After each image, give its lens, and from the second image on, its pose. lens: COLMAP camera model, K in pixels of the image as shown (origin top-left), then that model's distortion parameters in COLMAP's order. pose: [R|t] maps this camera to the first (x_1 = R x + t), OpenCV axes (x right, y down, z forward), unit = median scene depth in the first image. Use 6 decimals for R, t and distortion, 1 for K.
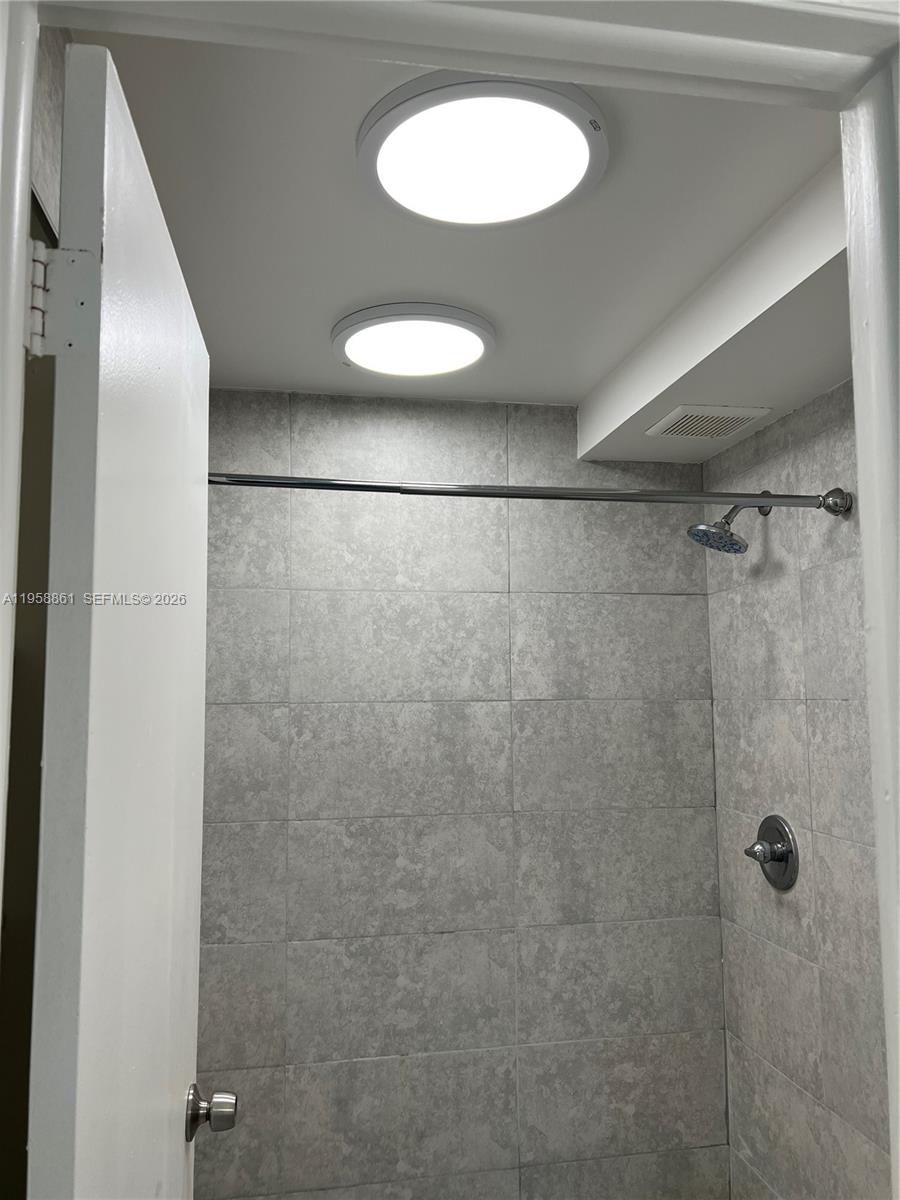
lens RADIAL K [[918.8, 0, 450.2], [0, 918.8, 604.4], [0, 0, 1]] dist [0.038785, -0.049294]
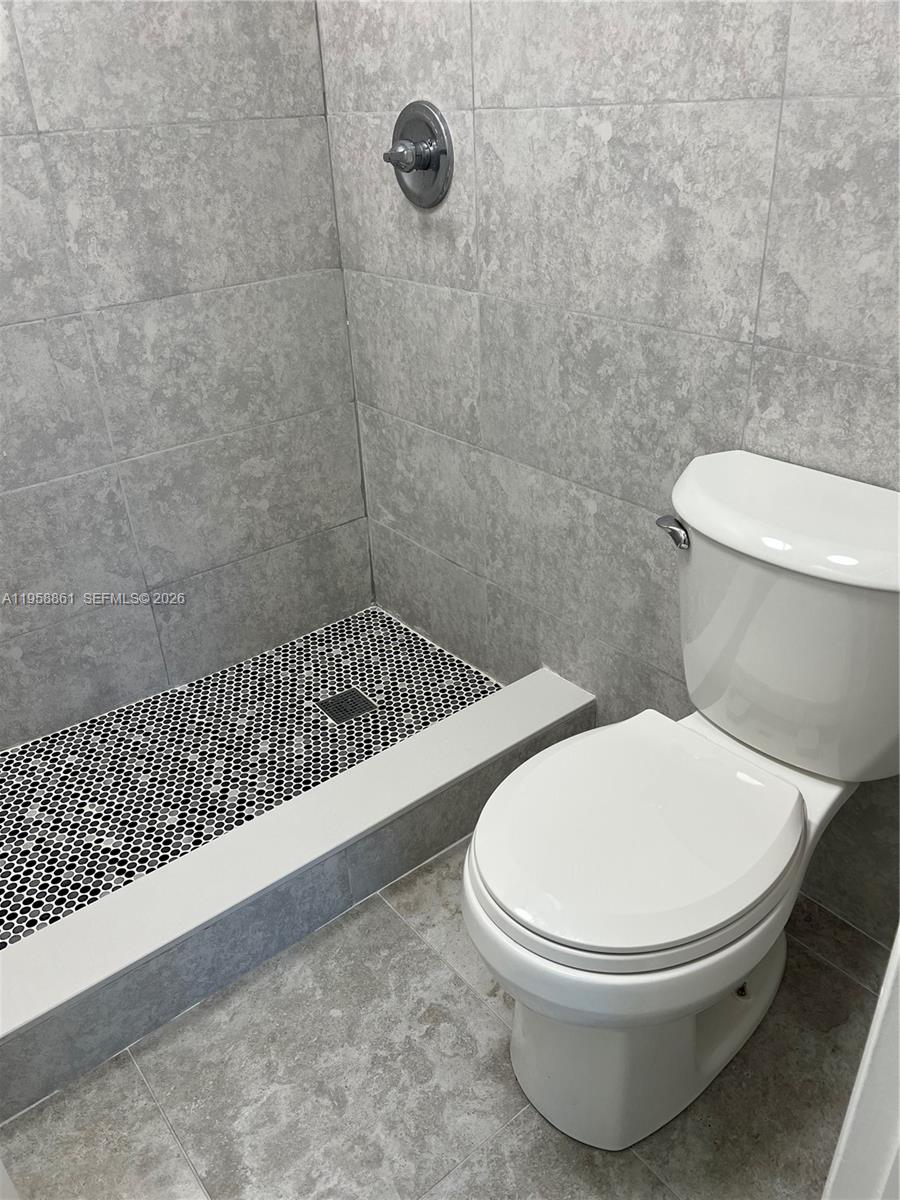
lens RADIAL K [[918.8, 0, 447.0], [0, 918.8, 610.3], [0, 0, 1]] dist [0.038785, -0.049294]
pose [[0.883527, -0.258875, 0.390339, -0.018125], [-0.003465, 0.829744, 0.558133, 0.142339], [-0.468368, -0.494478, 0.732204, 0.232576]]
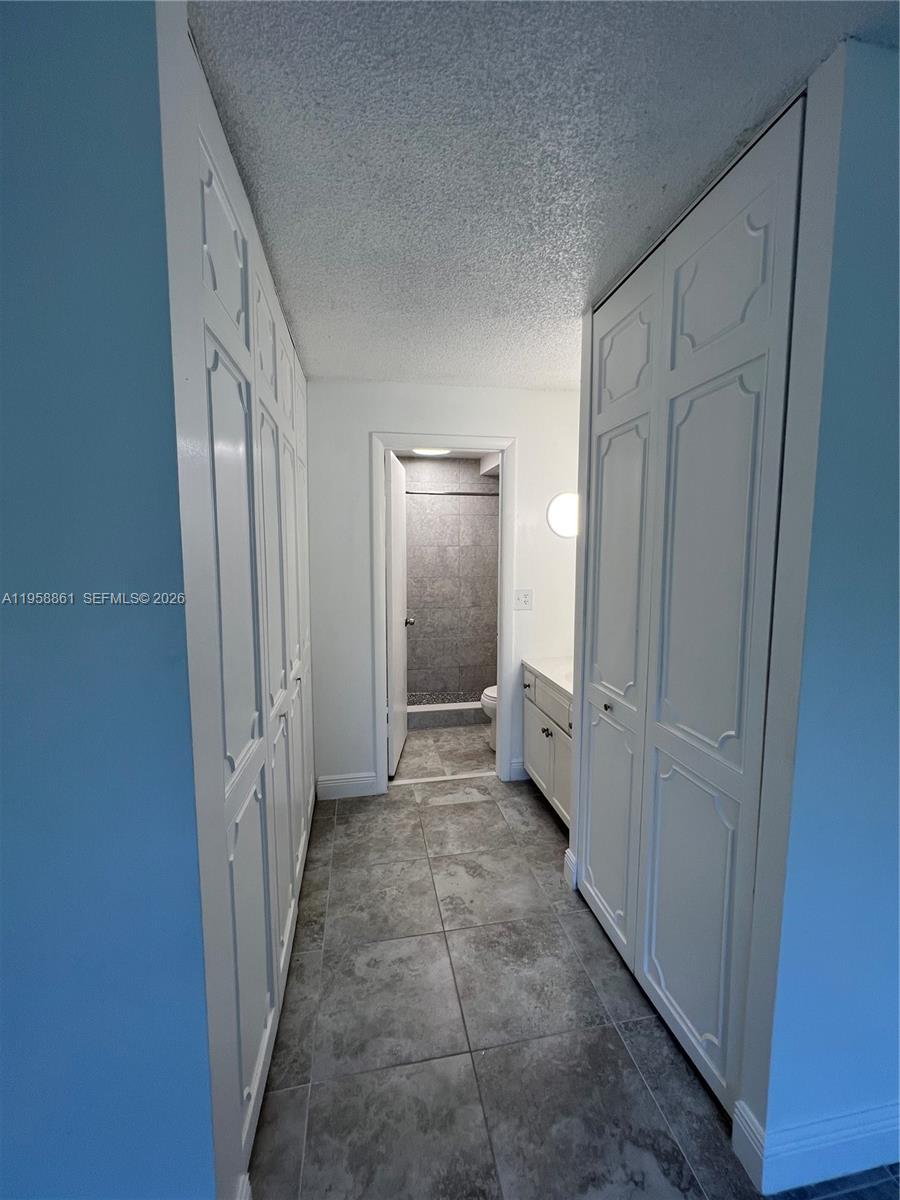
lens RADIAL K [[484.5, 0, 446.4], [0, 484.5, 597.7], [0, 0, 1]] dist [-0.000126, 0.000297]
pose [[0.999964, 0.006999, -0.004876, 0.028055], [-0.005916, 0.980863, 0.194607, -0.065181], [0.006145, -0.194571, 0.980869, -0.899959]]
